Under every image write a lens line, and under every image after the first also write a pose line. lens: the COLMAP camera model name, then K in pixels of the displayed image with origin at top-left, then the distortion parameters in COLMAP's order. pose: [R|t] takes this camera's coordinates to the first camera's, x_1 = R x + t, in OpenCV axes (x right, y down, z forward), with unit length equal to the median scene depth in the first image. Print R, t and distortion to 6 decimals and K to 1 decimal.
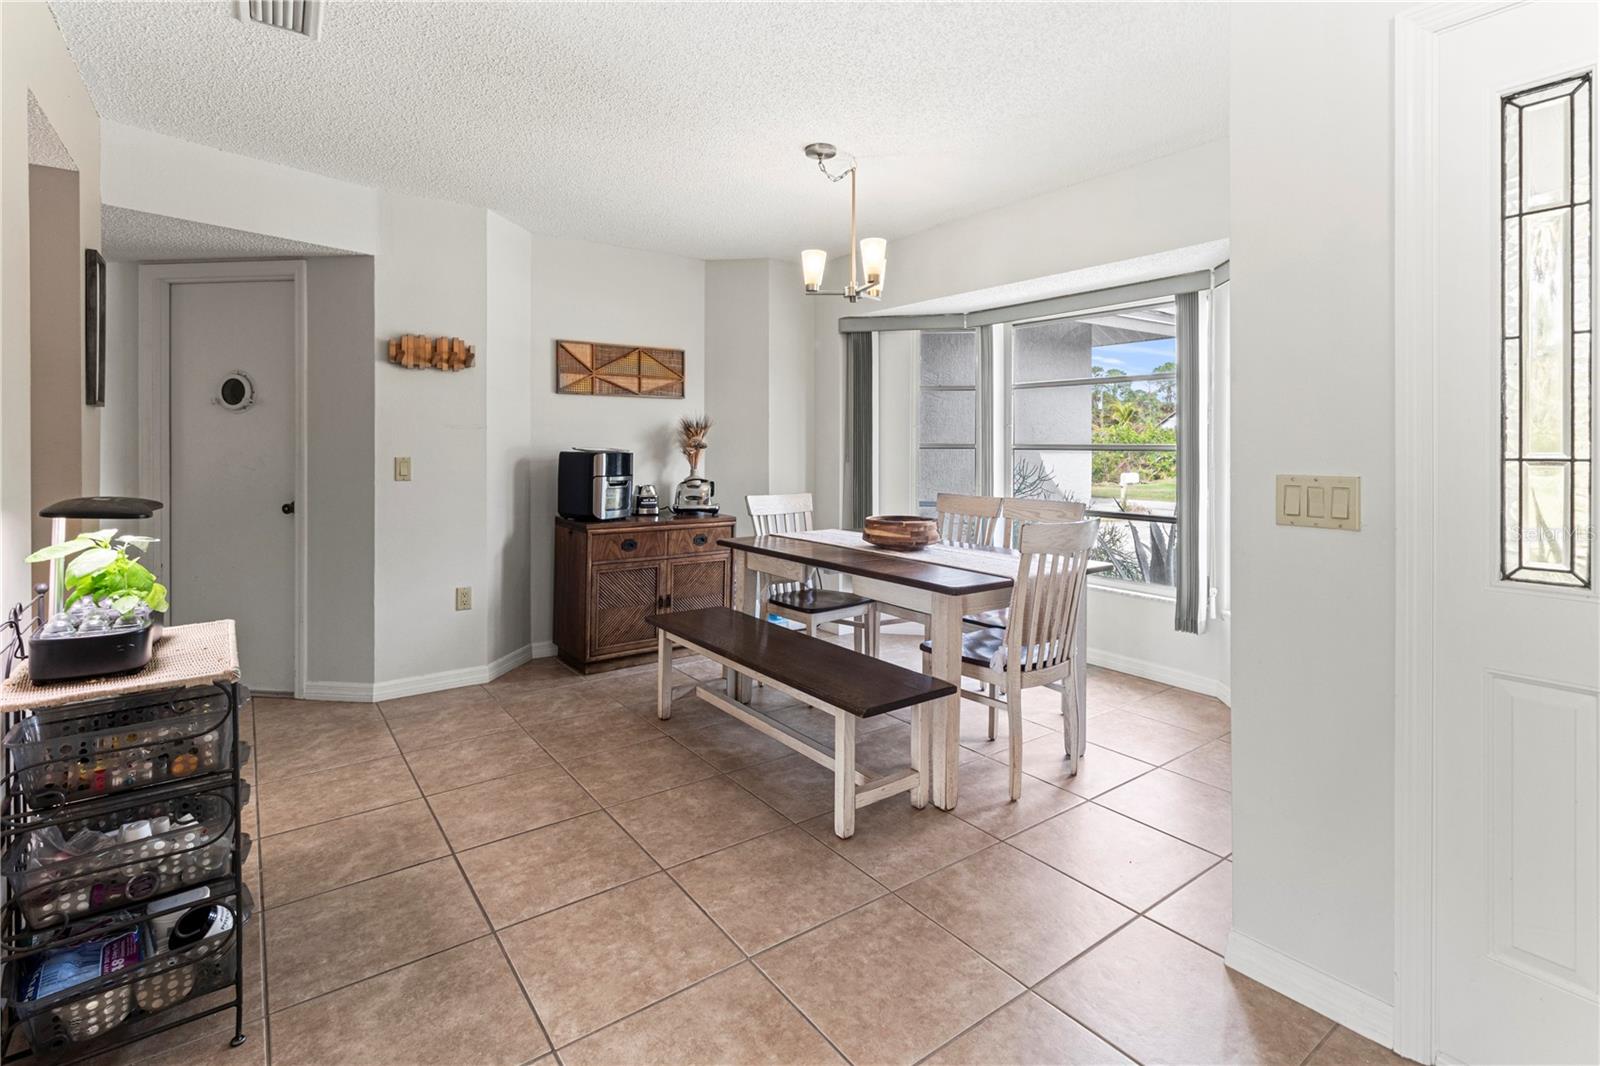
lens RADIAL K [[761.0, 0, 821.7], [0, 761.0, 446.9], [0, 0, 1]] dist [-0.001199, 0.000065]
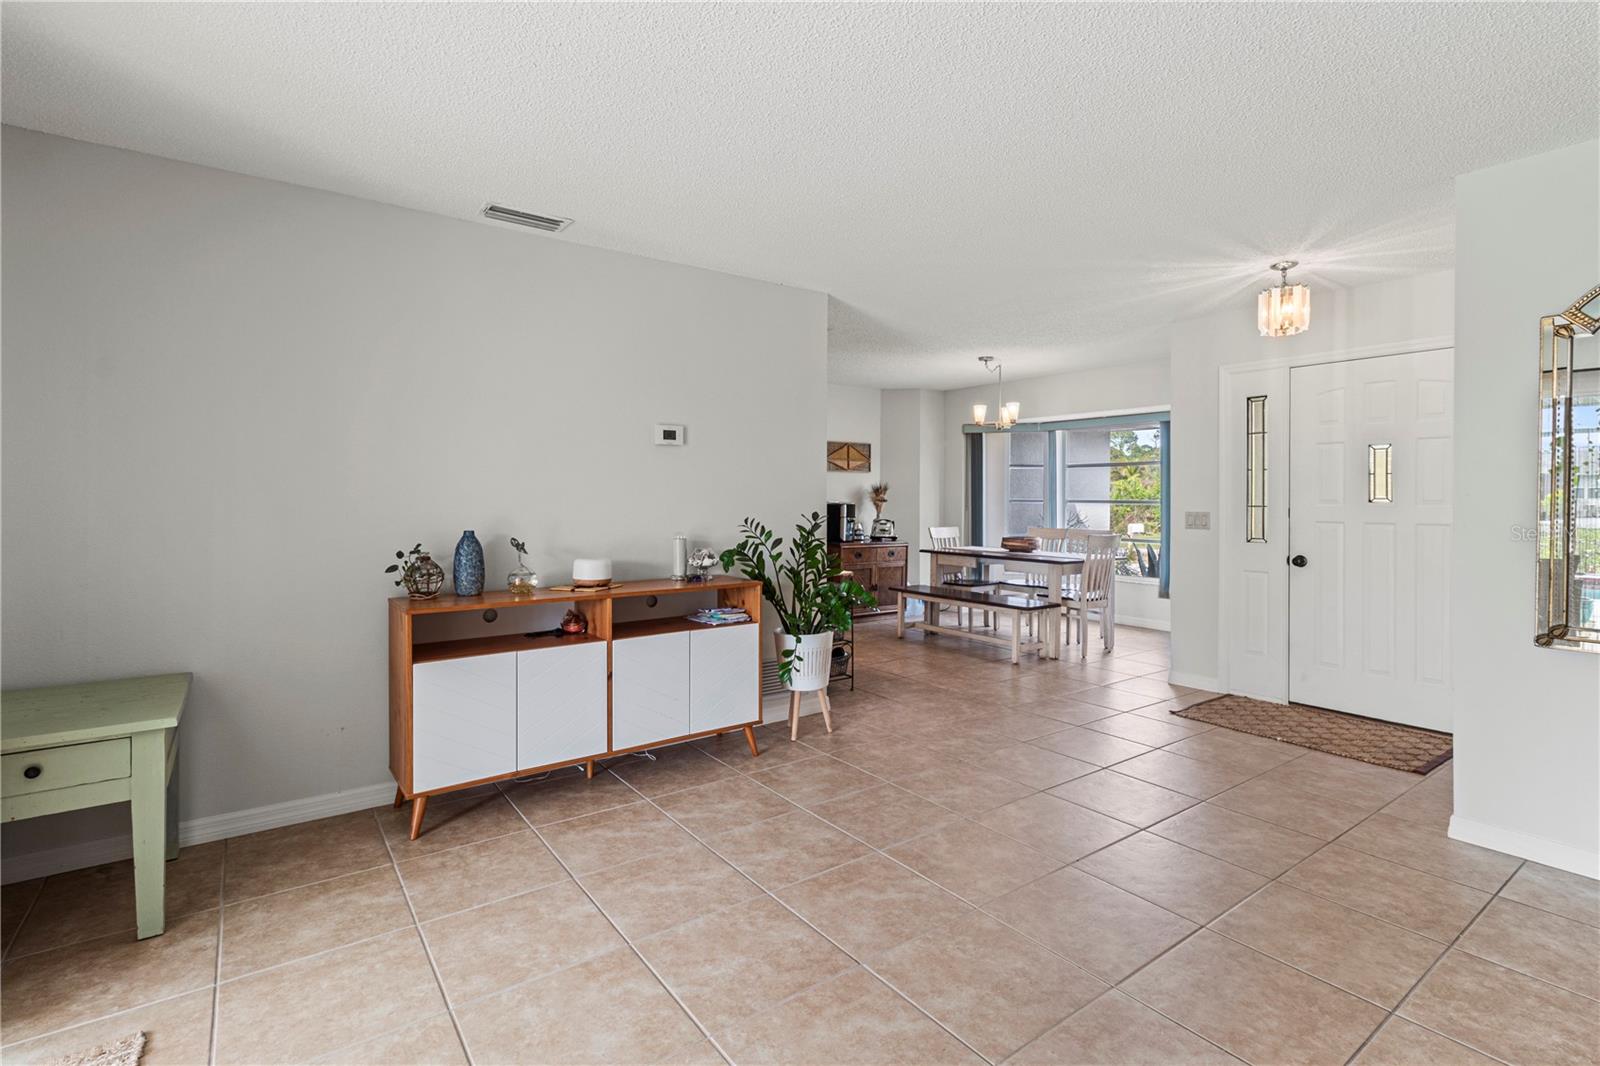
lens RADIAL K [[764.1, 0, 819.8], [0, 764.1, 501.4], [0, 0, 1]] dist [-0.000166, 0.000205]
pose [[0.999968, 0.002031, -0.007800, -0.292129], [-0.002017, 0.999996, 0.001782, -0.001893], [0.007804, -0.001766, 0.999968, -0.723902]]
